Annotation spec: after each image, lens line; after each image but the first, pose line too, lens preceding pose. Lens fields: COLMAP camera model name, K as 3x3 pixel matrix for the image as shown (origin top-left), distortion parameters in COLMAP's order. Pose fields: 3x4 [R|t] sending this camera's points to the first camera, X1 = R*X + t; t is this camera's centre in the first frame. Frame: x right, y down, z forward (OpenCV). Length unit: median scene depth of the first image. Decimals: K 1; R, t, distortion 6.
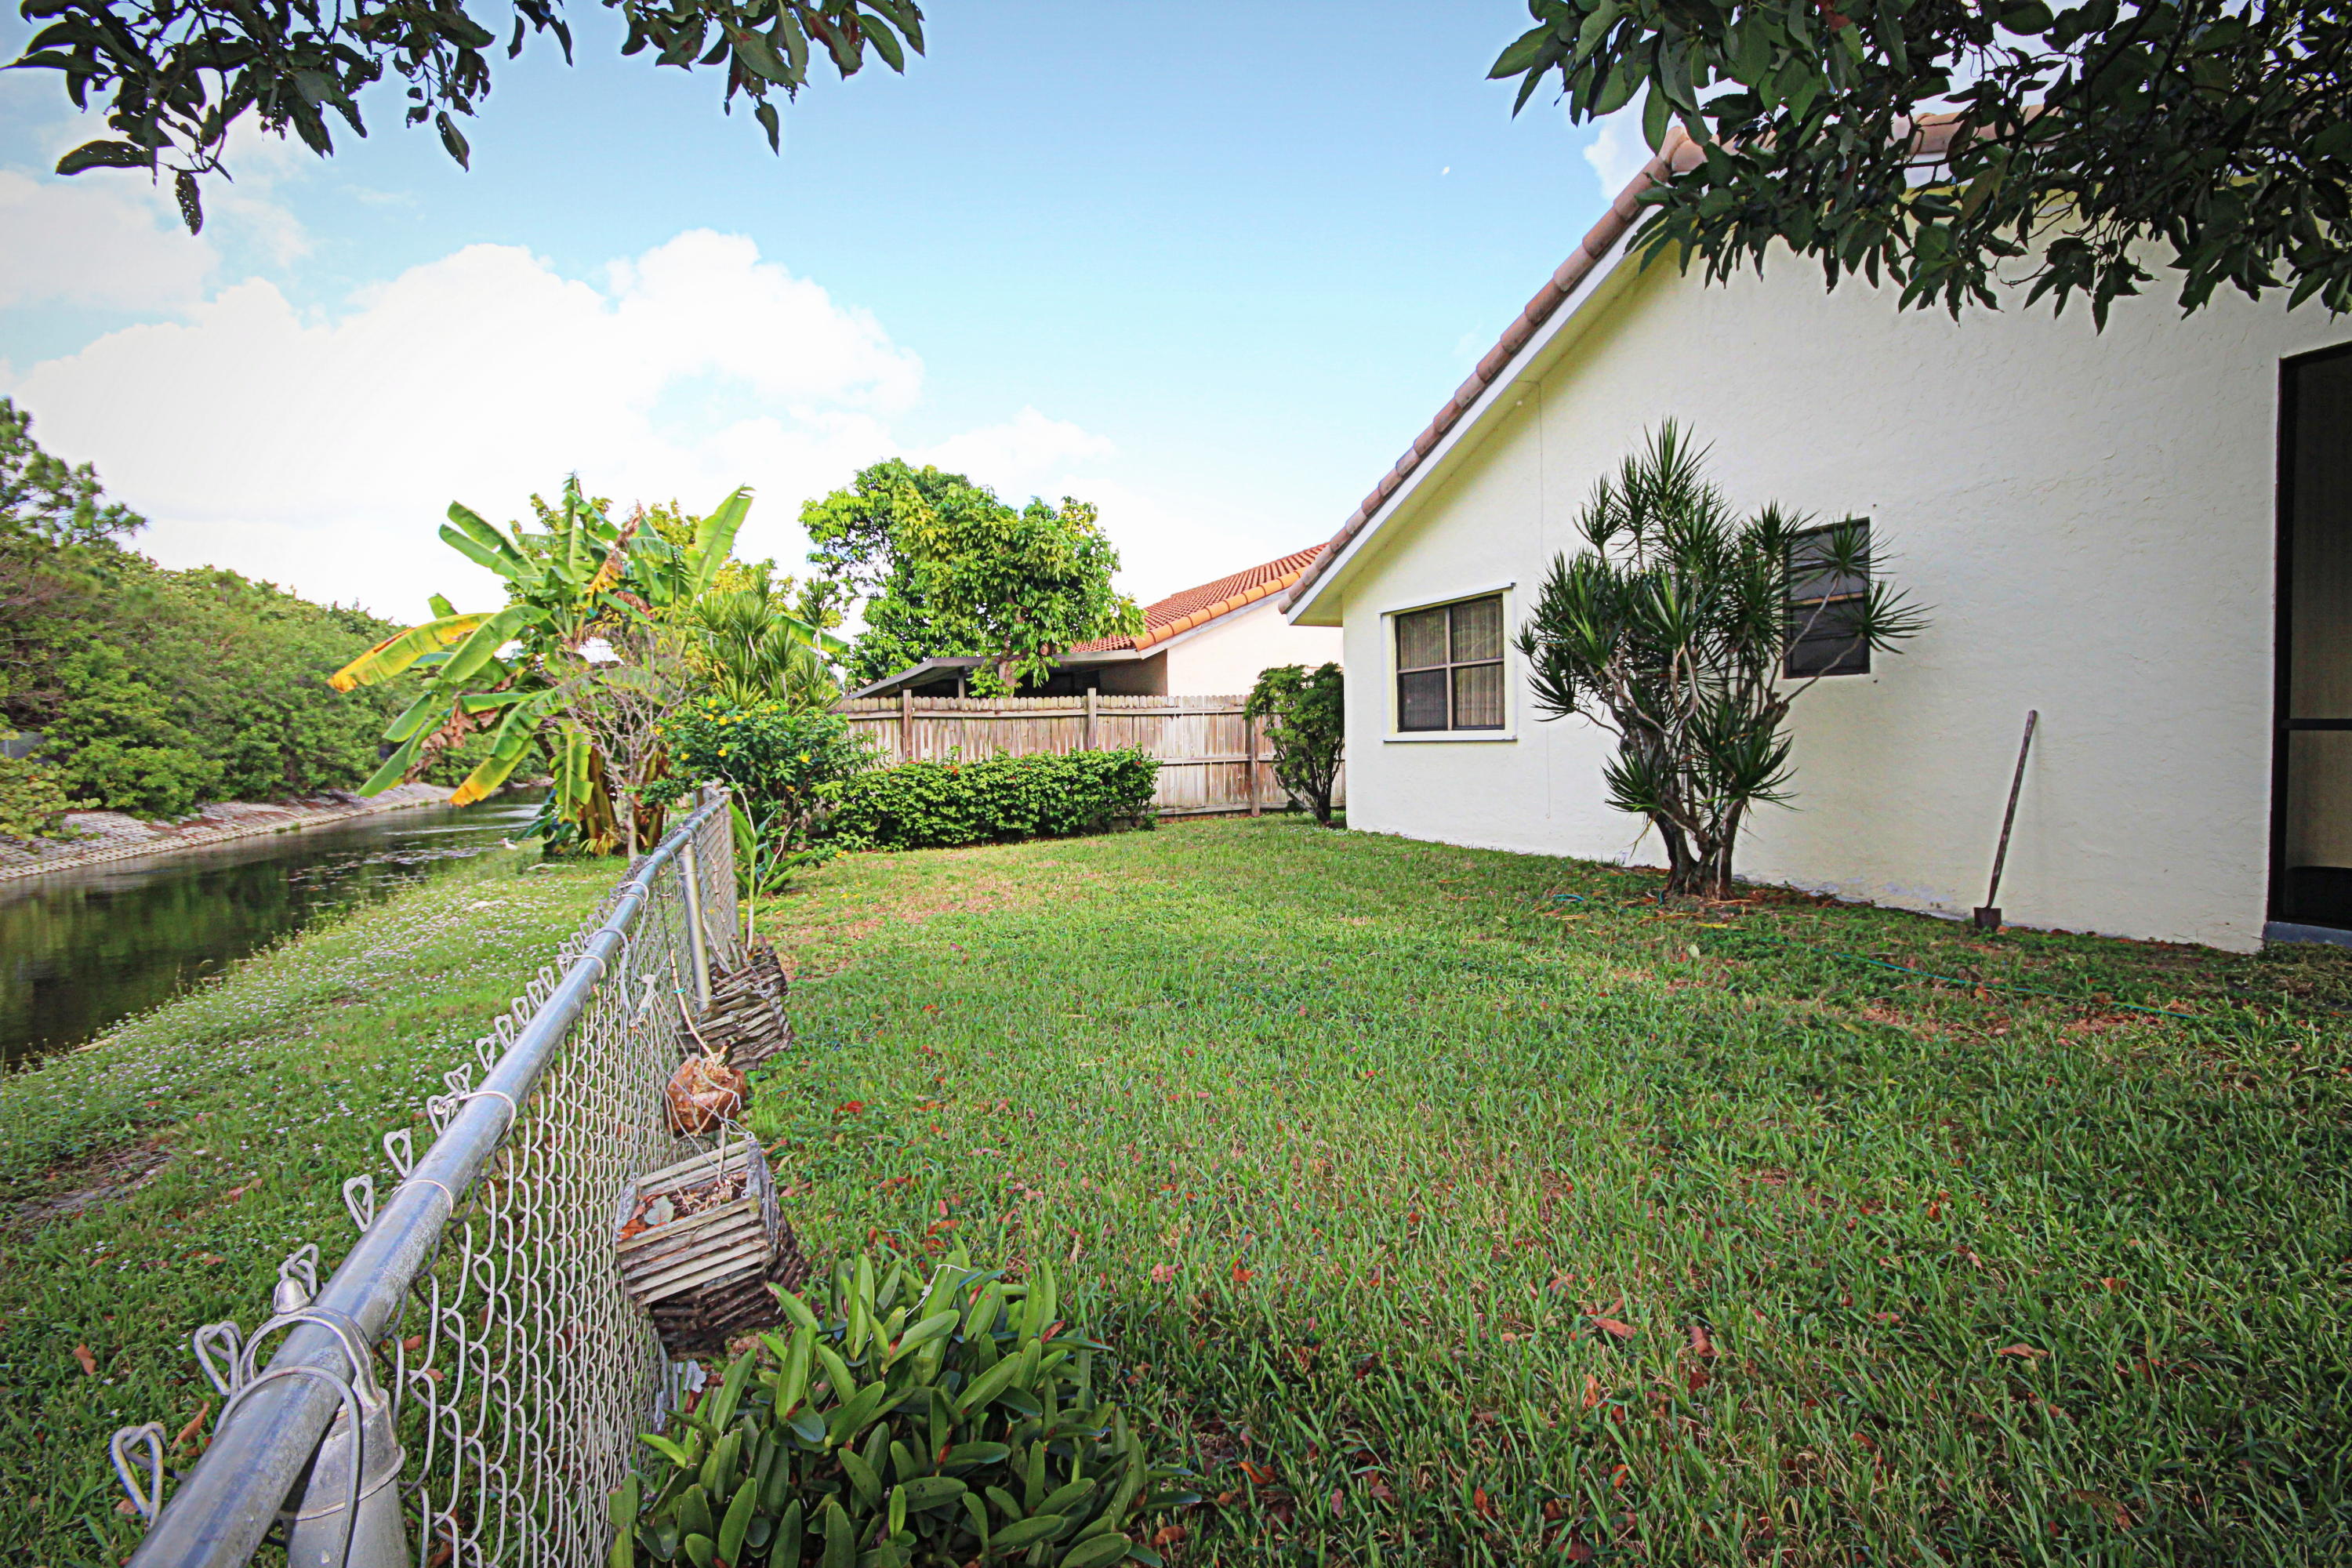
lens RADIAL K [[1093.8, 0, 1195.6], [0, 1093.8, 781.4], [0, 0, 1]] dist [-0.000443, -0.003527]
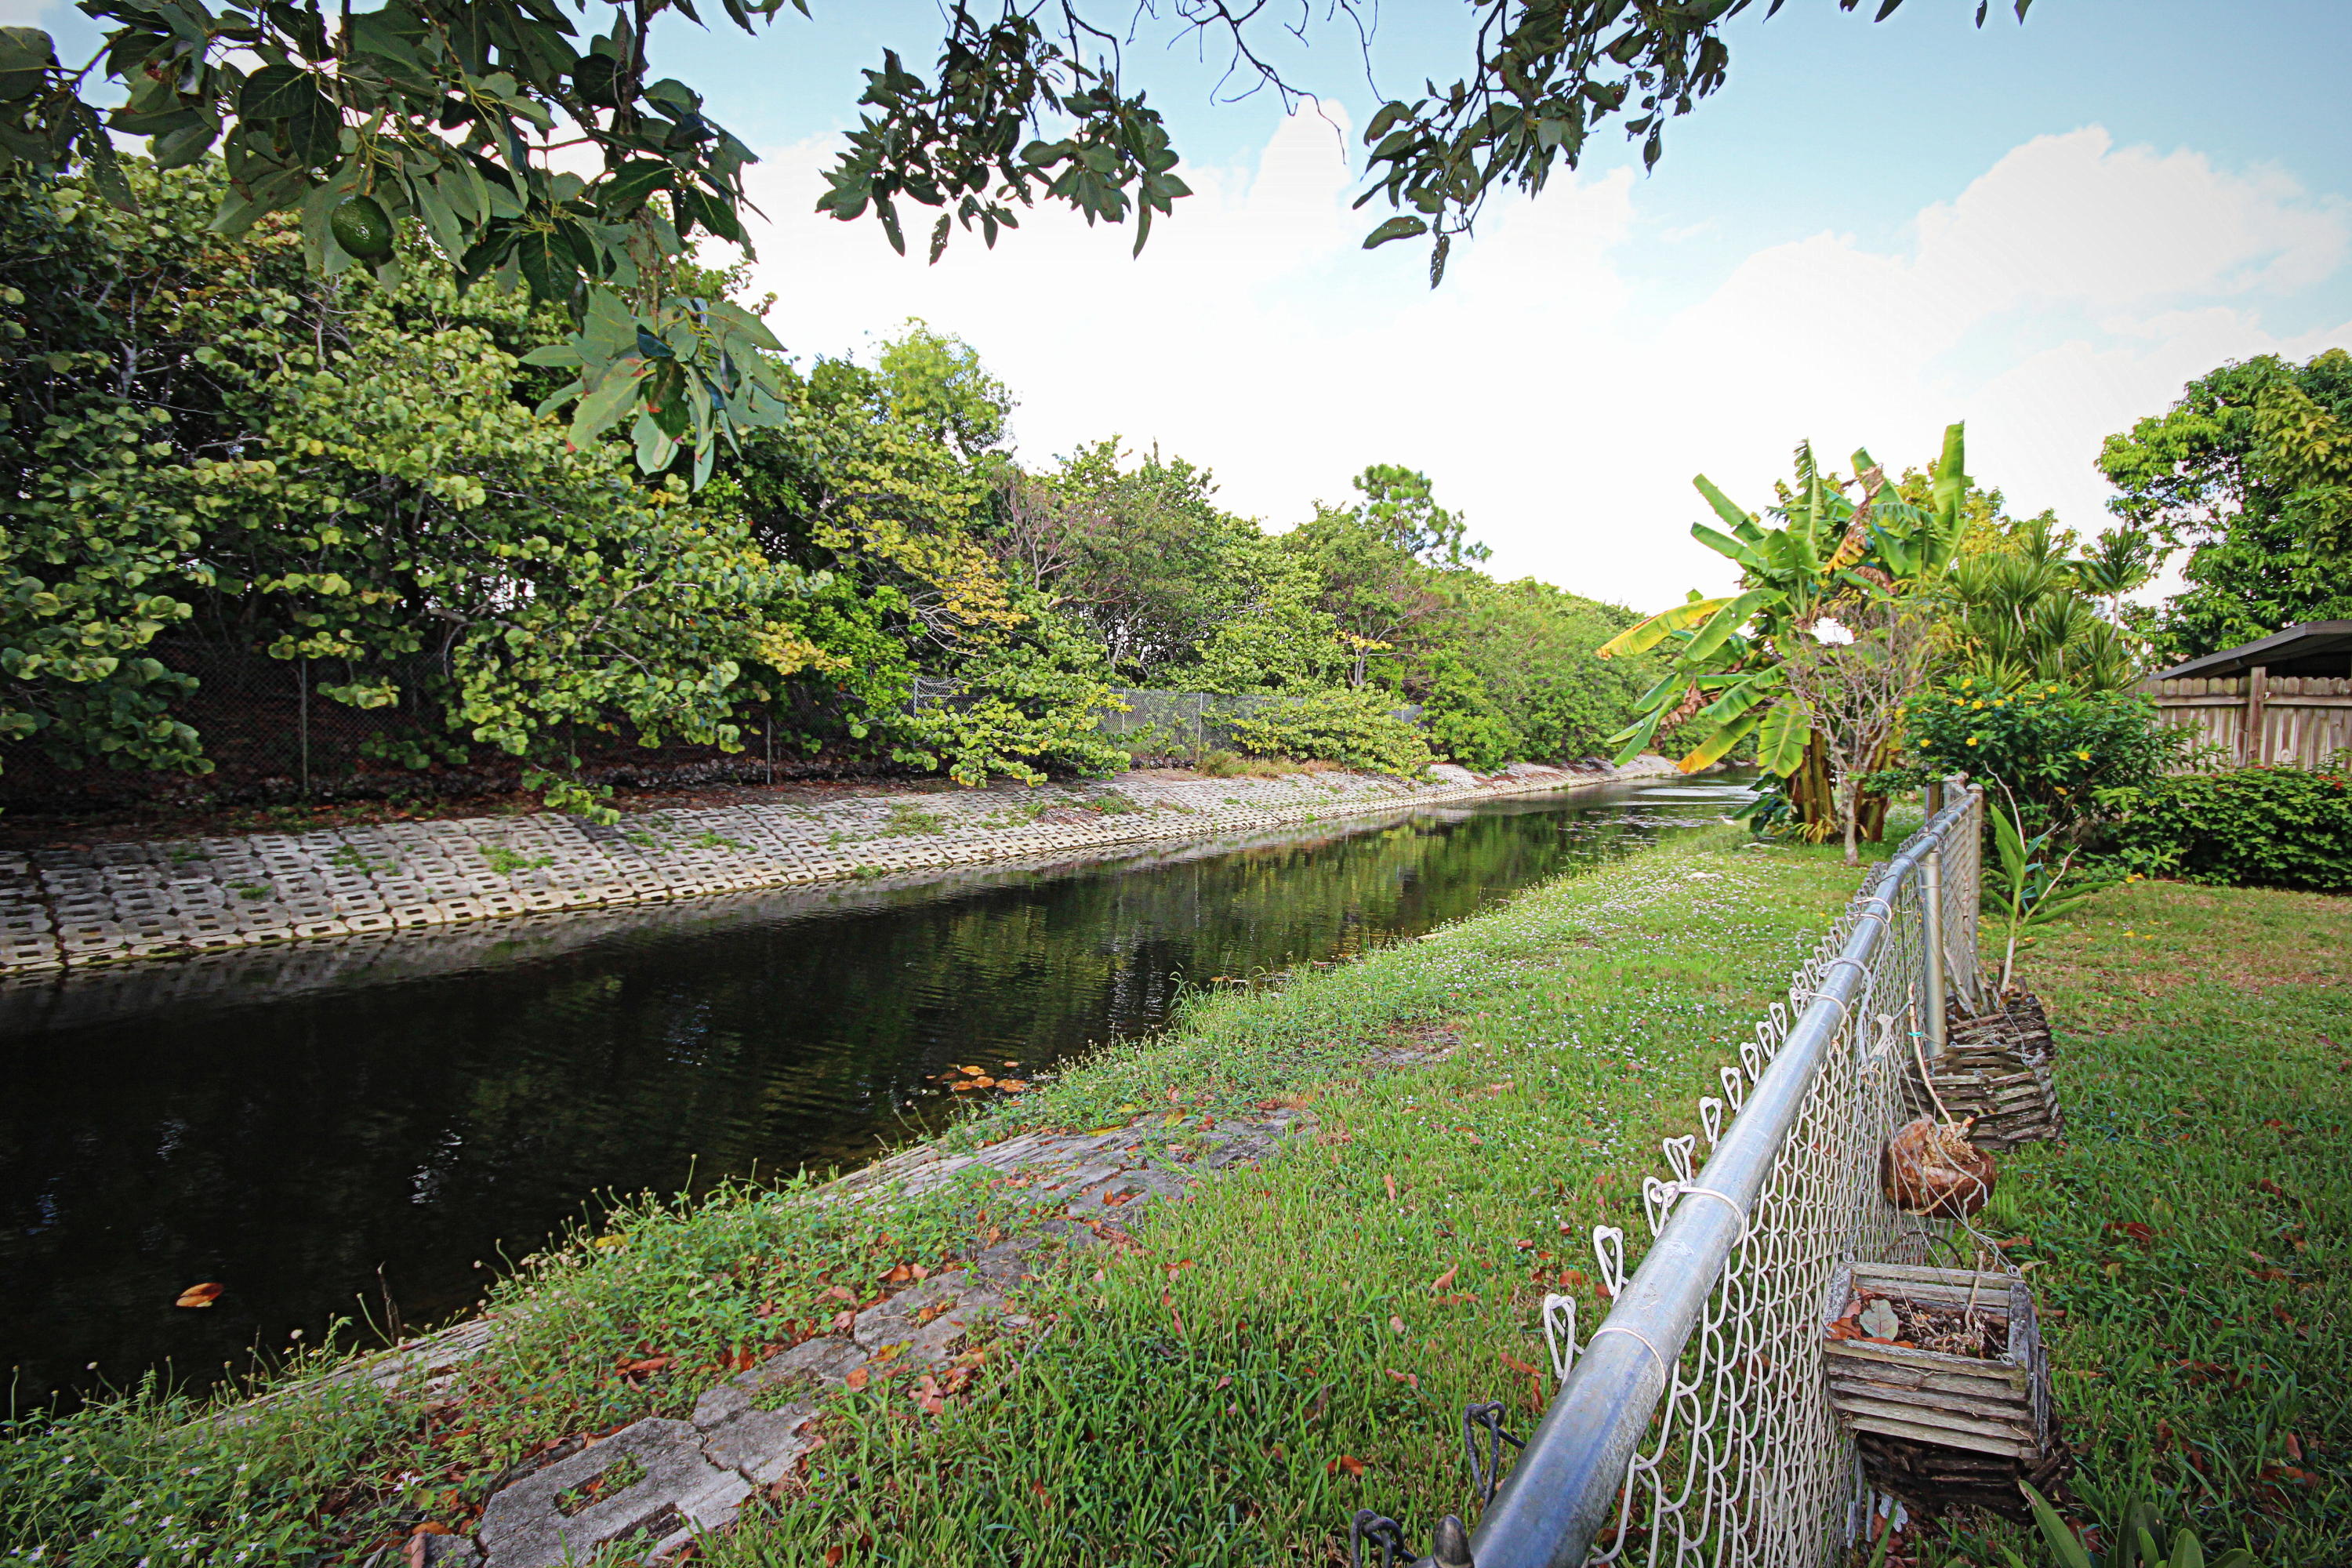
lens RADIAL K [[1093.8, 0, 1195.6], [0, 1093.8, 781.4], [0, 0, 1]] dist [-0.000443, -0.003527]
pose [[0.524623, 0.074113, -0.848103, -0.014976], [-0.060425, 0.996933, 0.049741, -0.001188], [0.849188, 0.025152, 0.527492, 0.020846]]
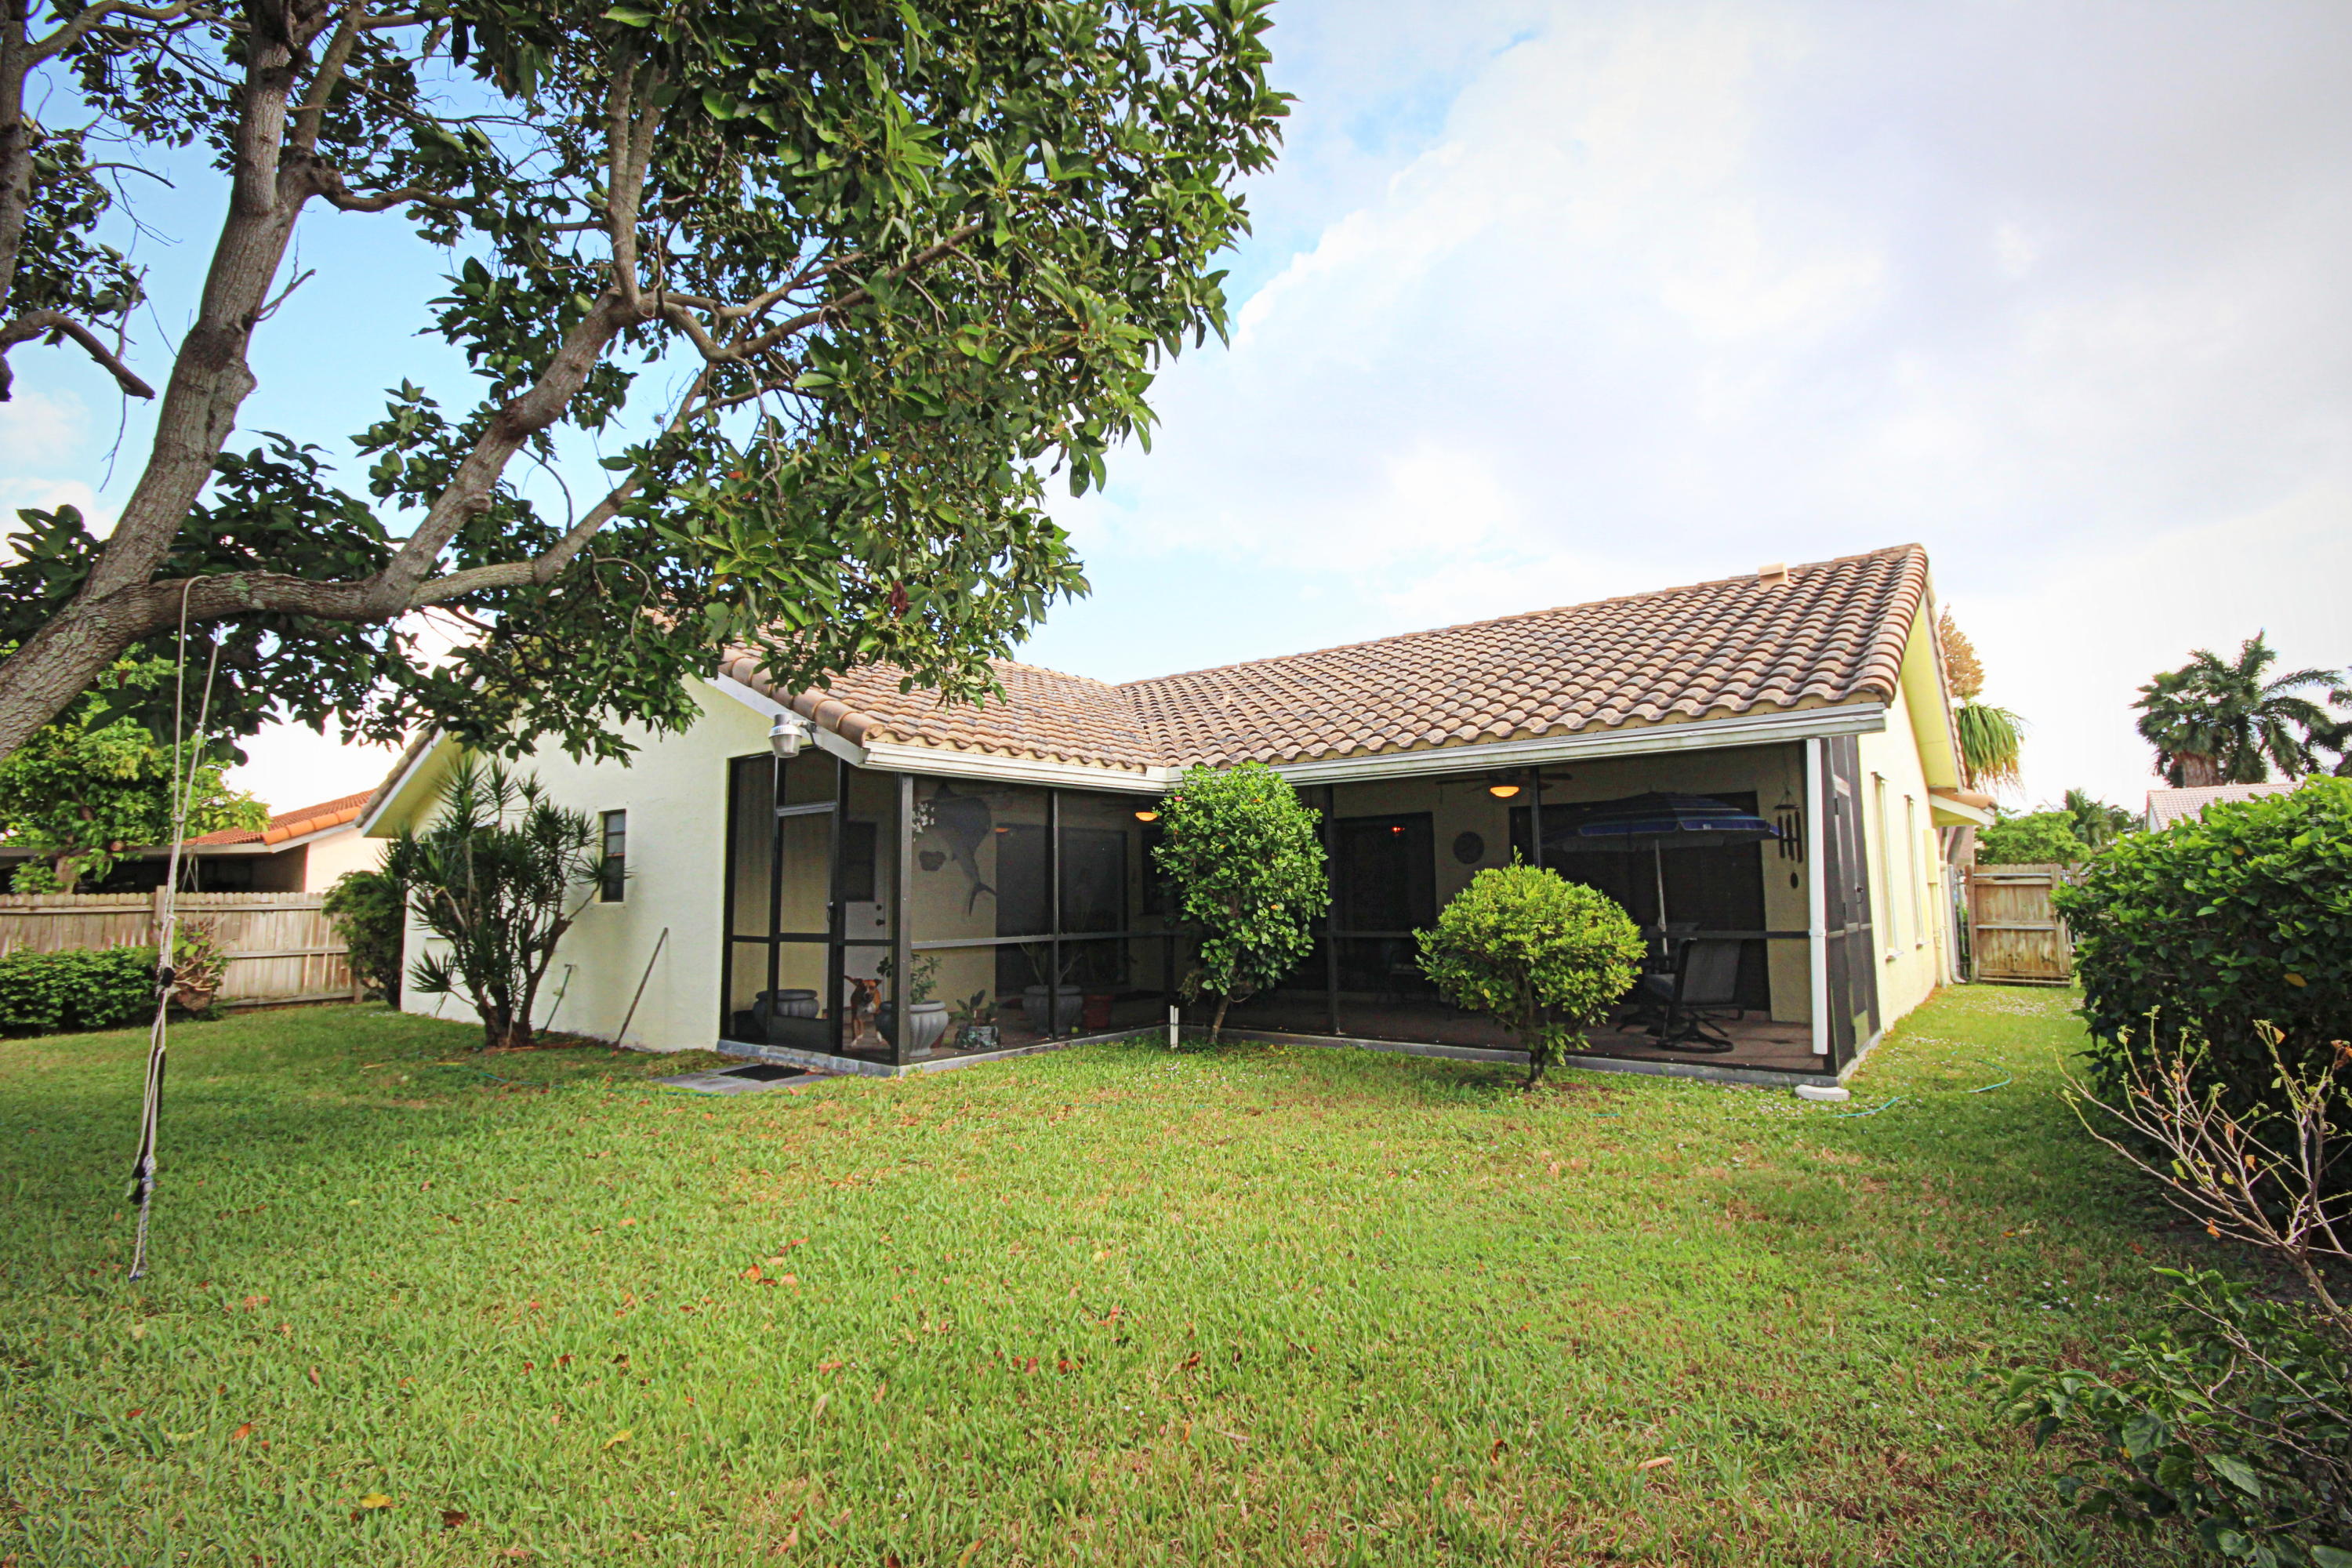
lens RADIAL K [[1093.8, 0, 1195.6], [0, 1093.8, 781.4], [0, 0, 1]] dist [-0.000443, -0.003527]
pose [[0.874796, 0.059660, 0.480804, 0.295209], [0.018026, 0.987694, -0.155353, -0.003411], [-0.484156, 0.144569, 0.862956, -0.449886]]
